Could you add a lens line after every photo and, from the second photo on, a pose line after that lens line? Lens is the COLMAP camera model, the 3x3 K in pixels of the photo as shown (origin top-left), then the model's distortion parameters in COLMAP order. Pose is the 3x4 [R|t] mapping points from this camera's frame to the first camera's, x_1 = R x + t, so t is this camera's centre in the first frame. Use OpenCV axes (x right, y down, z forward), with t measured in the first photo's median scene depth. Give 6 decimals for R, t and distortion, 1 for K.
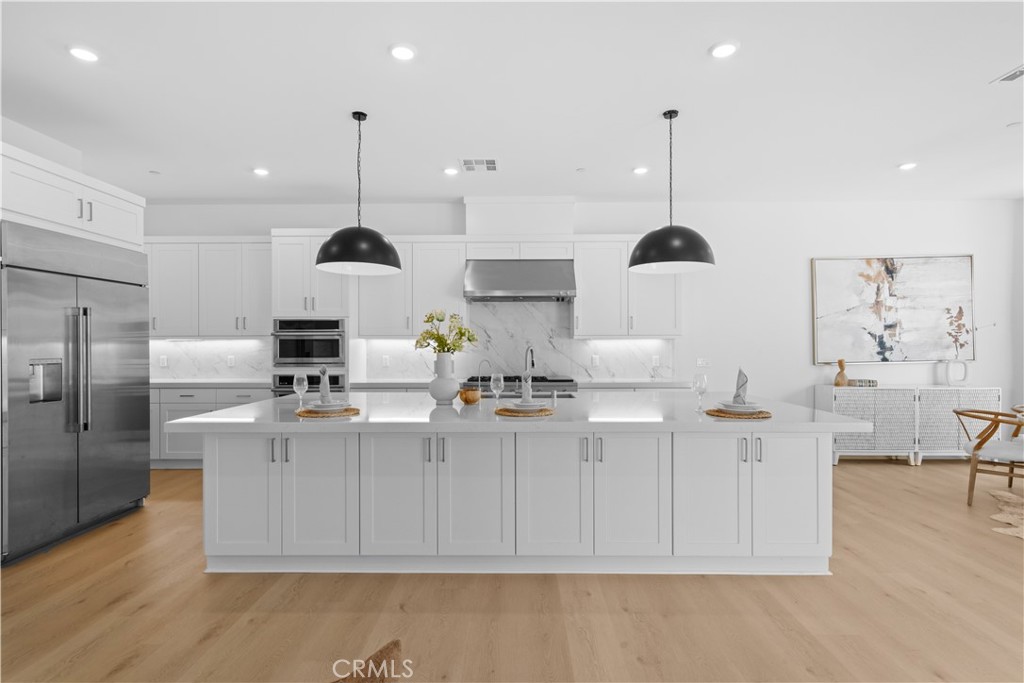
lens RADIAL K [[519.7, 0, 511.2], [0, 519.7, 343.3], [0, 0, 1]] dist [0.004461, 0.000570]
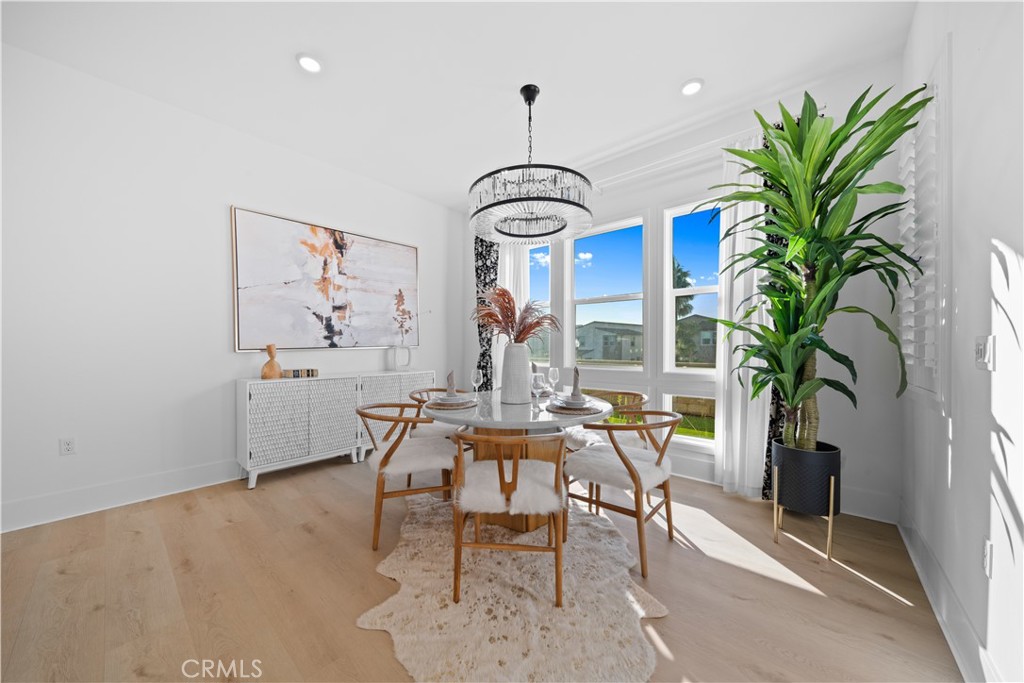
lens RADIAL K [[353.4, 0, 508.9], [0, 353.4, 347.5], [0, 0, 1]] dist [-0.000816, -0.000592]
pose [[0.654702, -0.000796, 0.755887, 0.469186], [-0.005815, 0.999965, 0.006089, 0.030596], [-0.755865, -0.008382, 0.654674, 0.391405]]
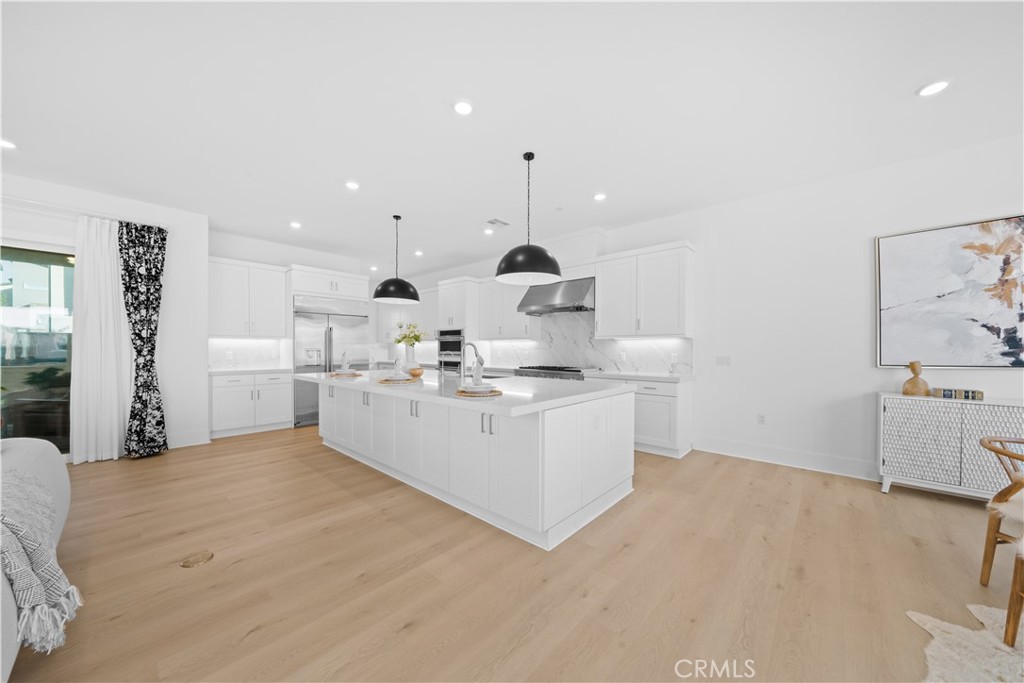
lens RADIAL K [[353.4, 0, 513.2], [0, 353.4, 354.4], [0, 0, 1]] dist [-0.000816, -0.000592]
pose [[0.749957, 0.015594, -0.661303, 0.532298], [-0.003000, 0.999792, 0.020174, 0.012001], [0.661480, -0.013146, 0.749848, 0.209716]]
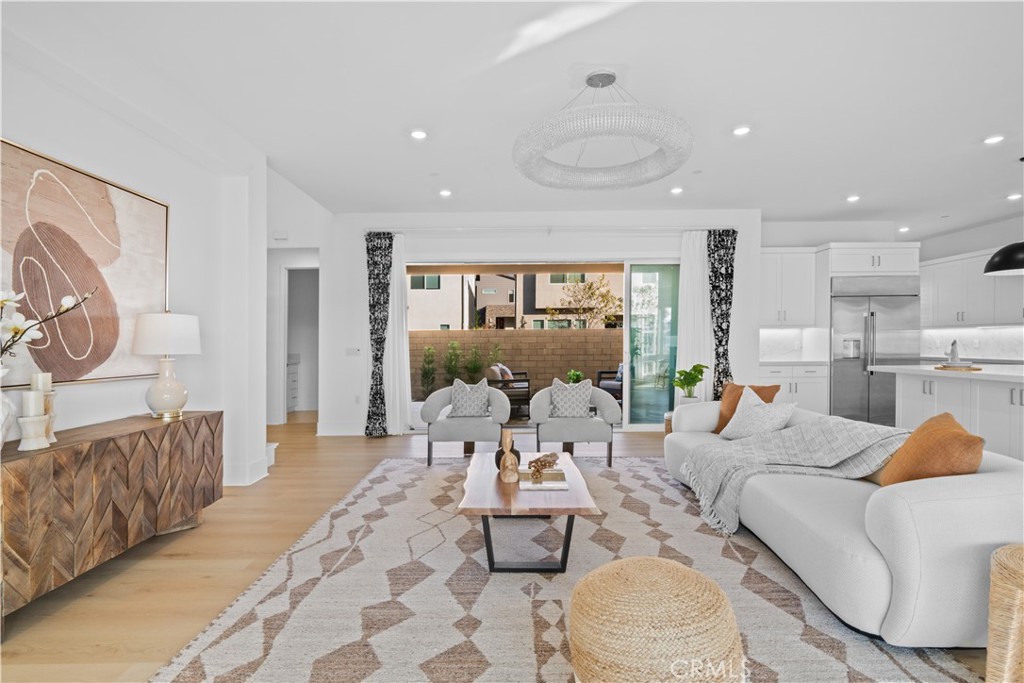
lens RADIAL K [[502.5, 0, 514.8], [0, 502.5, 346.0], [0, 0, 1]] dist [0.003624, -0.000815]
pose [[0.011326, 0.008791, -0.999897, 0.637281], [0.008220, 0.999927, 0.008885, 0.017922], [0.999902, -0.008319, 0.011253, -0.217107]]
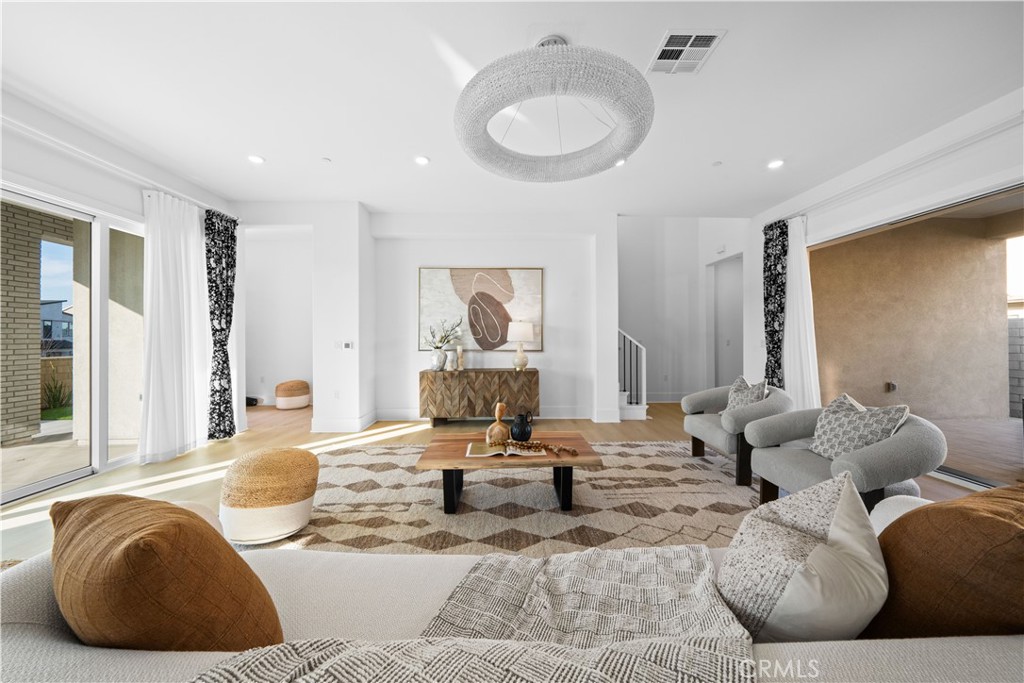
lens RADIAL K [[353.4, 0, 508.1], [0, 353.4, 331.2], [0, 0, 1]] dist [-0.000816, -0.000592]
pose [[-0.999653, 0.003260, -0.026158, 0.129693], [0.003676, 0.999867, -0.015863, 0.019701], [0.026103, -0.015954, -0.999532, 0.244230]]
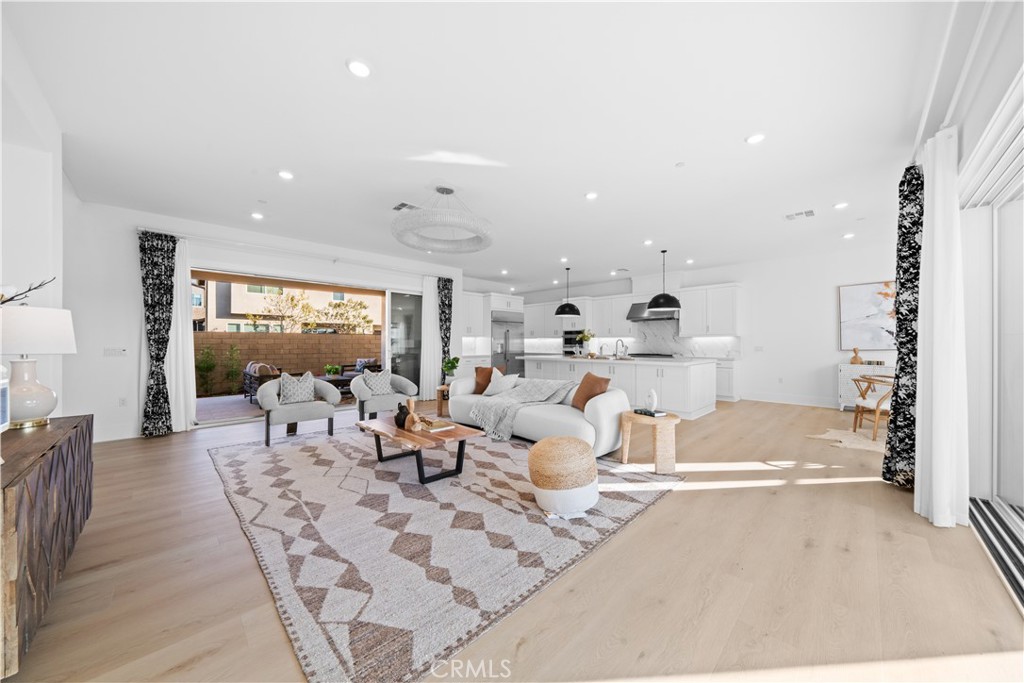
lens RADIAL K [[353.4, 0, 516.4], [0, 353.4, 347.4], [0, 0, 1]] dist [-0.000816, -0.000592]
pose [[0.716179, 0.009502, -0.697852, 0.644195], [-0.001368, 0.999925, 0.012210, 0.017585], [0.697916, -0.007790, 0.716138, -0.507697]]
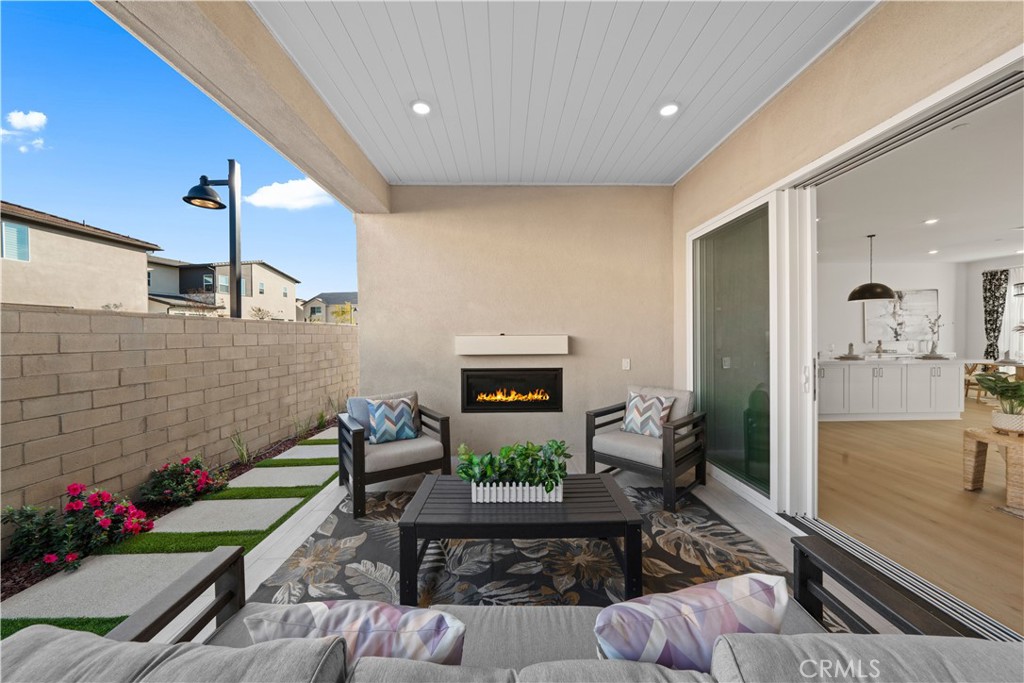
lens RADIAL K [[353.4, 0, 519.5], [0, 353.4, 340.8], [0, 0, 1]] dist [-0.000816, -0.000592]
pose [[0.999197, -0.005604, 0.039672, -0.860345], [0.004922, 0.999839, 0.017272, 0.002503], [-0.039763, -0.017063, 0.999063, -0.353119]]
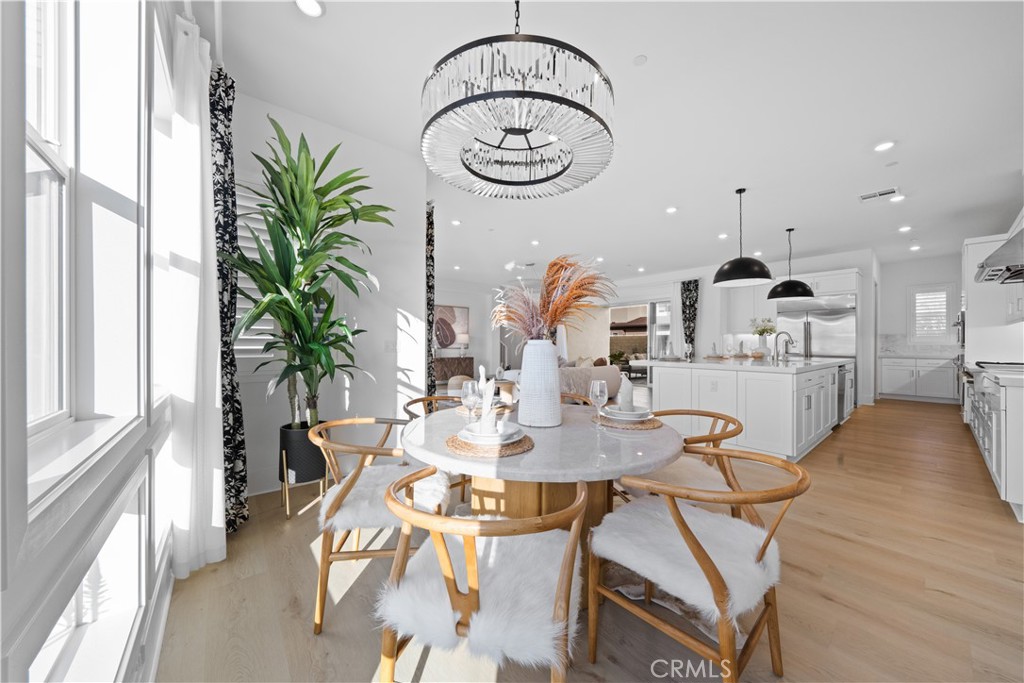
lens RADIAL K [[353.4, 0, 514.1], [0, 353.4, 343.6], [0, 0, 1]] dist [-0.000816, -0.000592]
pose [[-0.760552, -0.001482, -0.649276, 1.003468], [-0.001161, 0.999999, -0.000922, 0.032443], [0.649276, 0.000053, -0.760552, 0.874964]]
